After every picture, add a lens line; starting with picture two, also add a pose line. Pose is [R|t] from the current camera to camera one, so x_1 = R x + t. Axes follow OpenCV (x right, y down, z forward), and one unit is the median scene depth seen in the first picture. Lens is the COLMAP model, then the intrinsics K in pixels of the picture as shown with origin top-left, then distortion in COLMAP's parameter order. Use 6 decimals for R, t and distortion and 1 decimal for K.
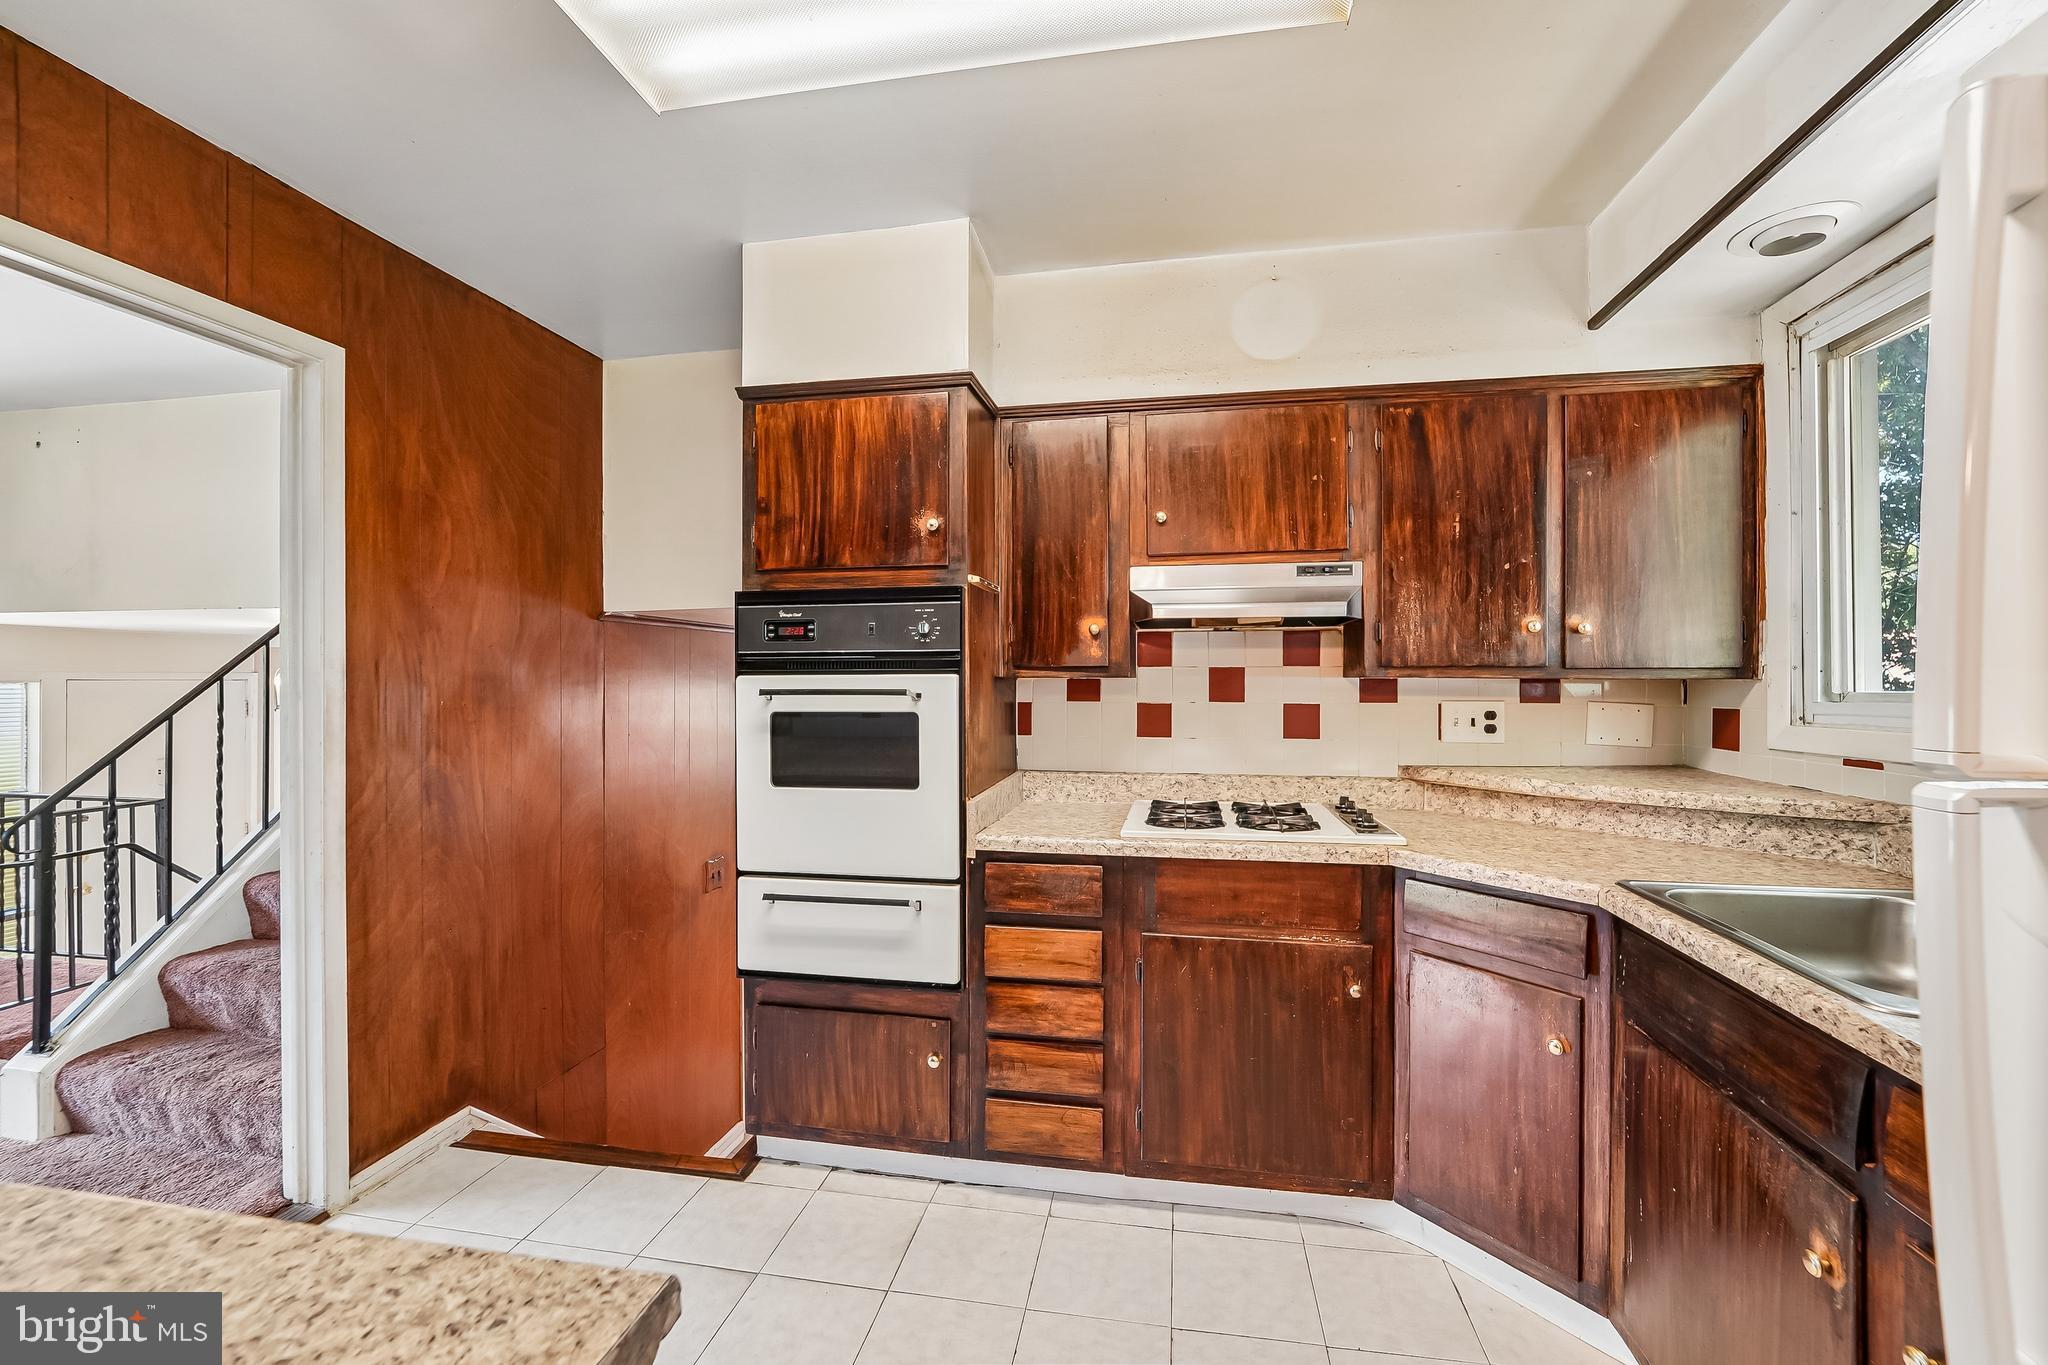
lens RADIAL K [[839.7, 0, 1032.8], [0, 839.7, 683.8], [0, 0, 1]] dist [-0.012724, 0.003607]
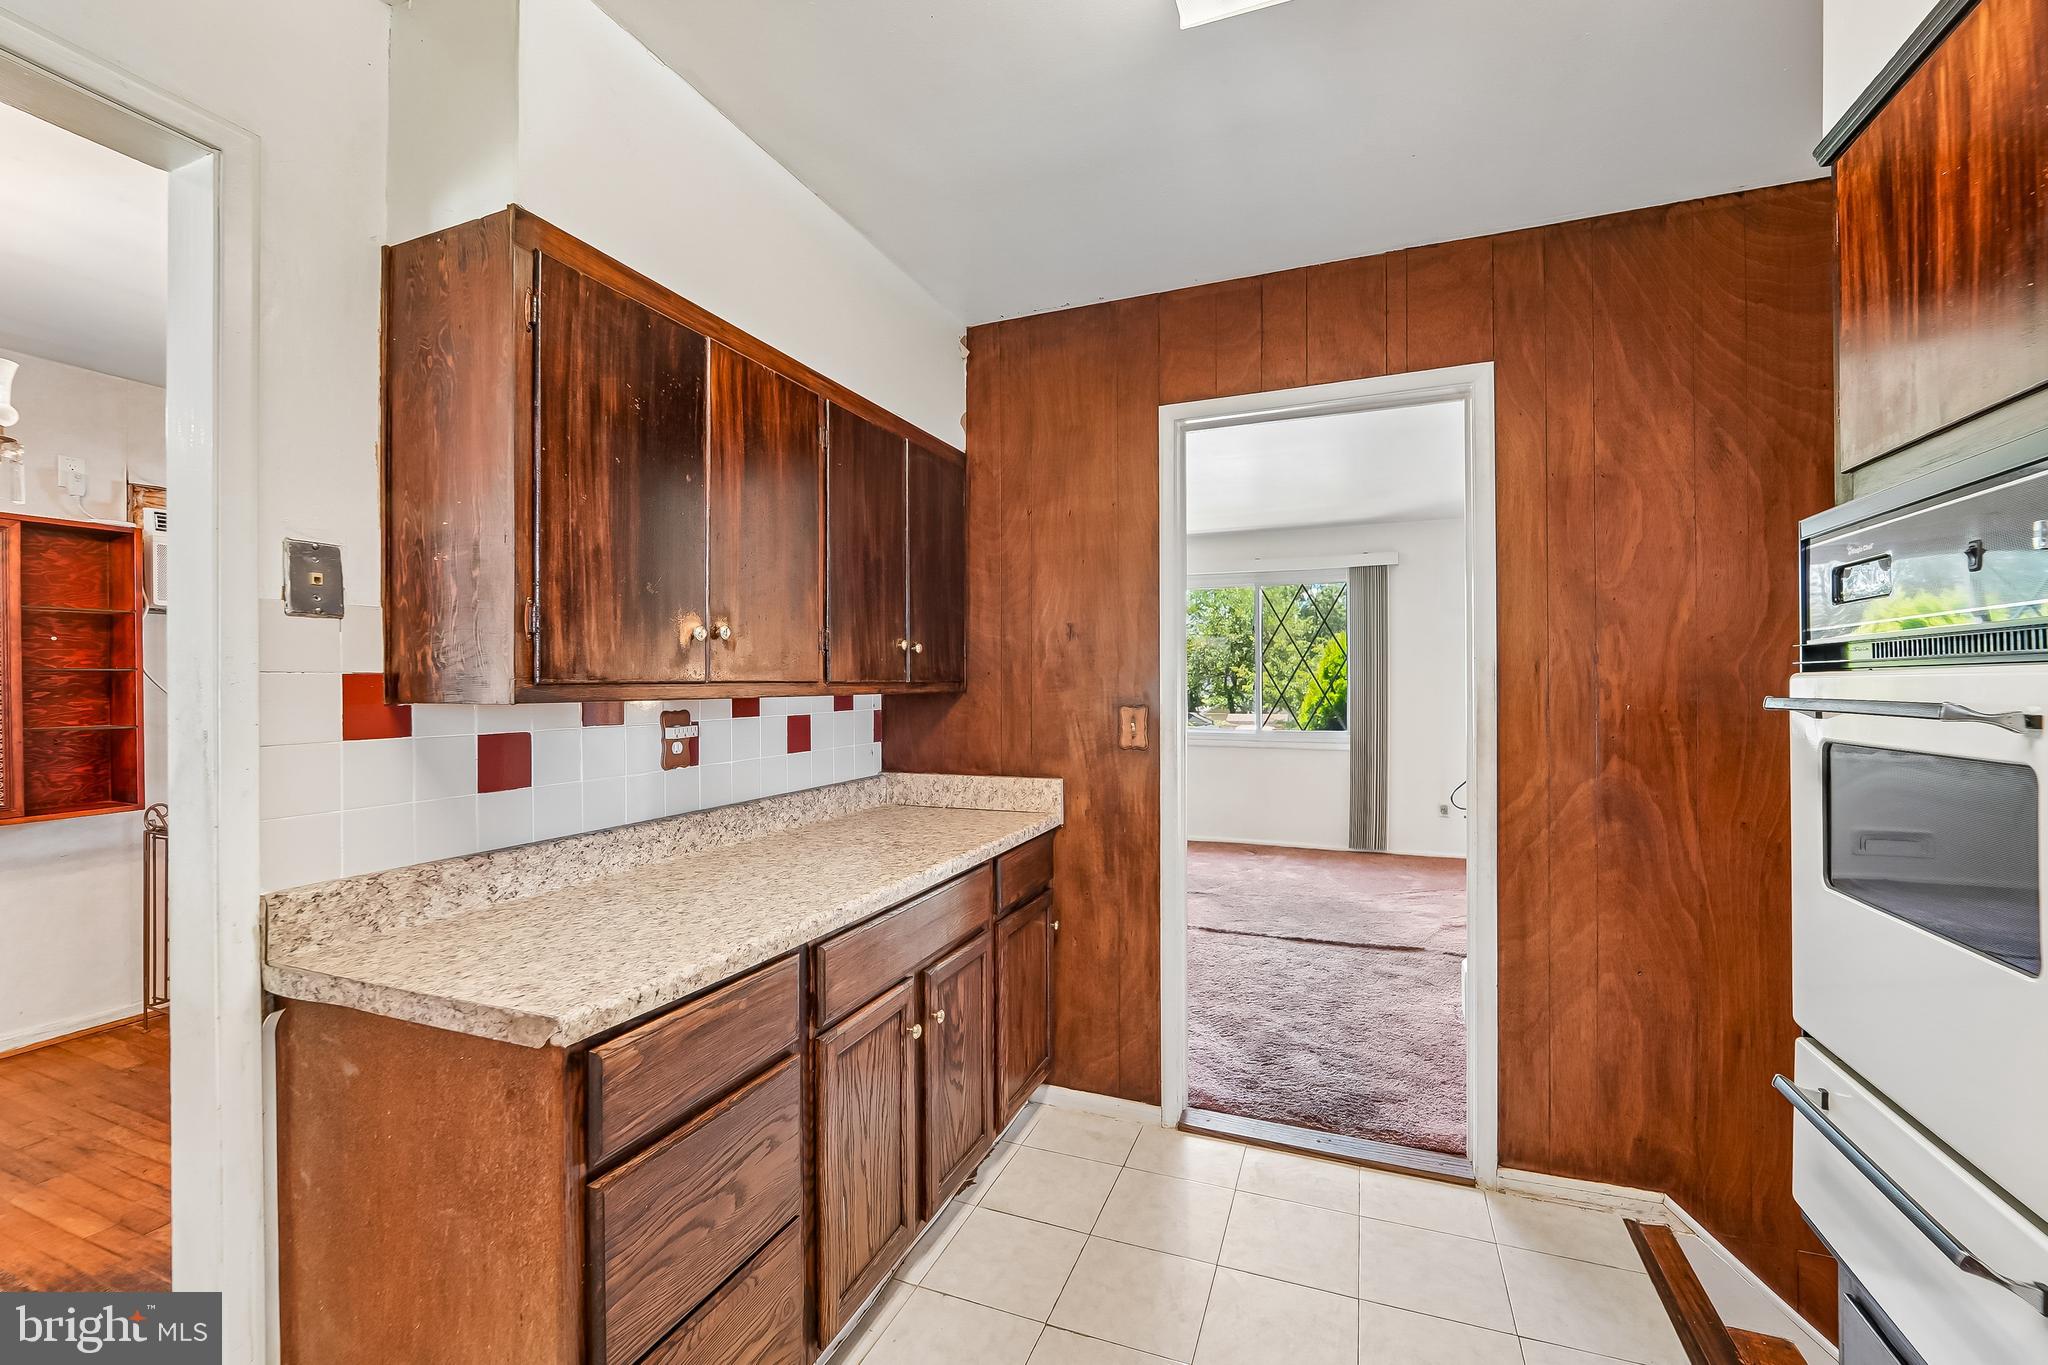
lens RADIAL K [[839.7, 0, 1034.5], [0, 839.7, 681.0], [0, 0, 1]] dist [-0.012724, 0.003607]
pose [[-0.198257, -0.000947, -0.980150, 0.283828], [0.001162, 0.999999, -0.001201, -0.004271], [0.980149, -0.001377, -0.198256, 0.602480]]
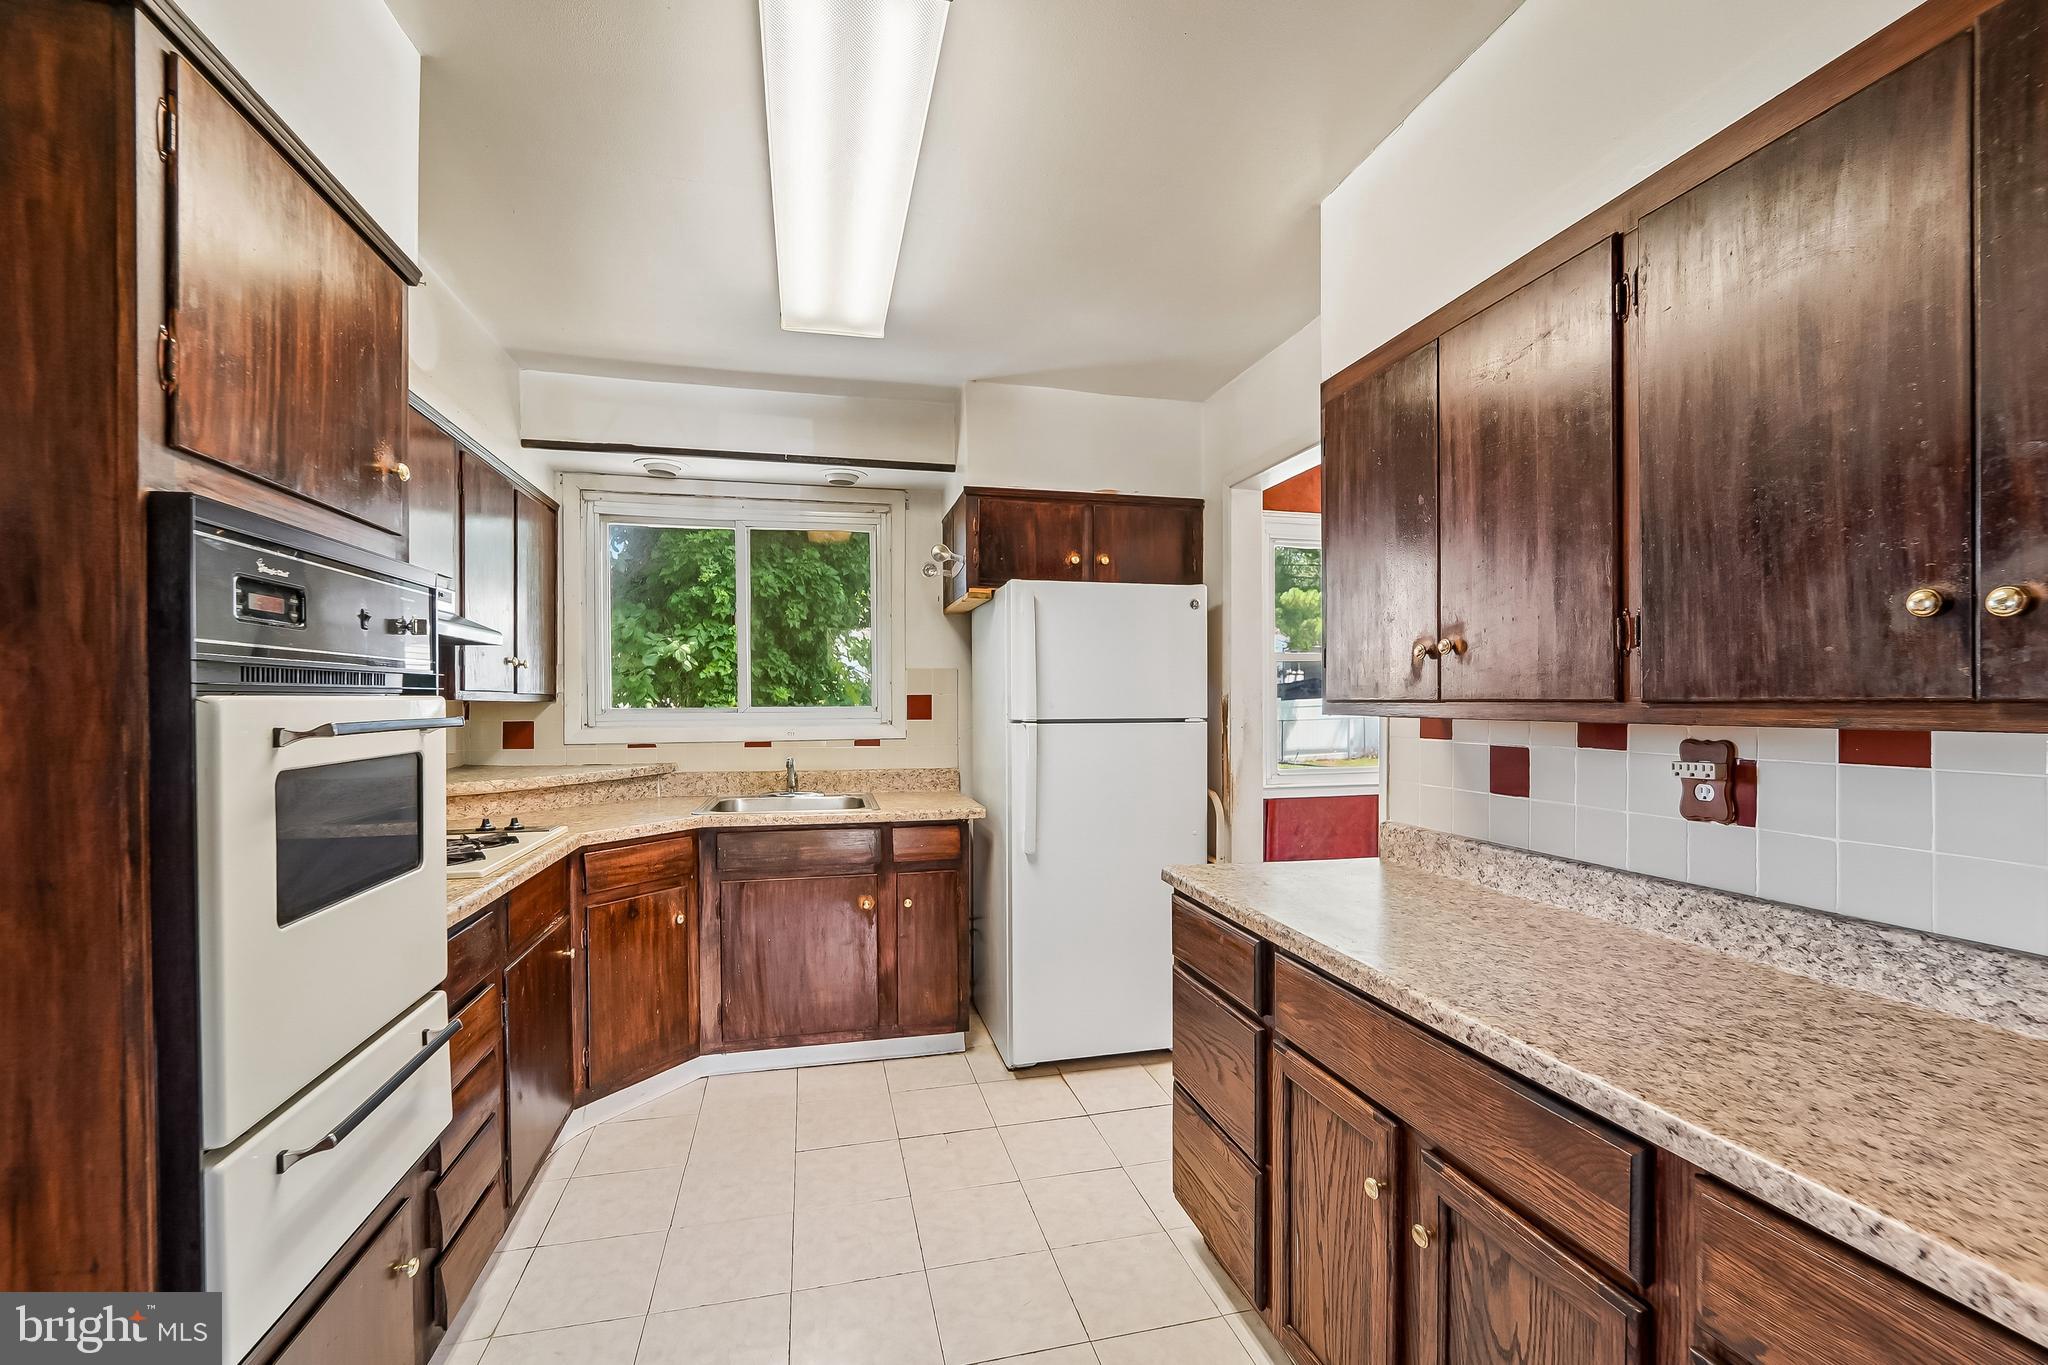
lens RADIAL K [[839.7, 0, 1029.8], [0, 839.7, 701.6], [0, 0, 1]] dist [-0.012724, 0.003607]
pose [[-0.417347, -0.000693, 0.908747, -0.890785], [0.002014, 0.999997, 0.001688, -0.005914], [-0.908745, 0.002535, -0.417344, 0.783481]]
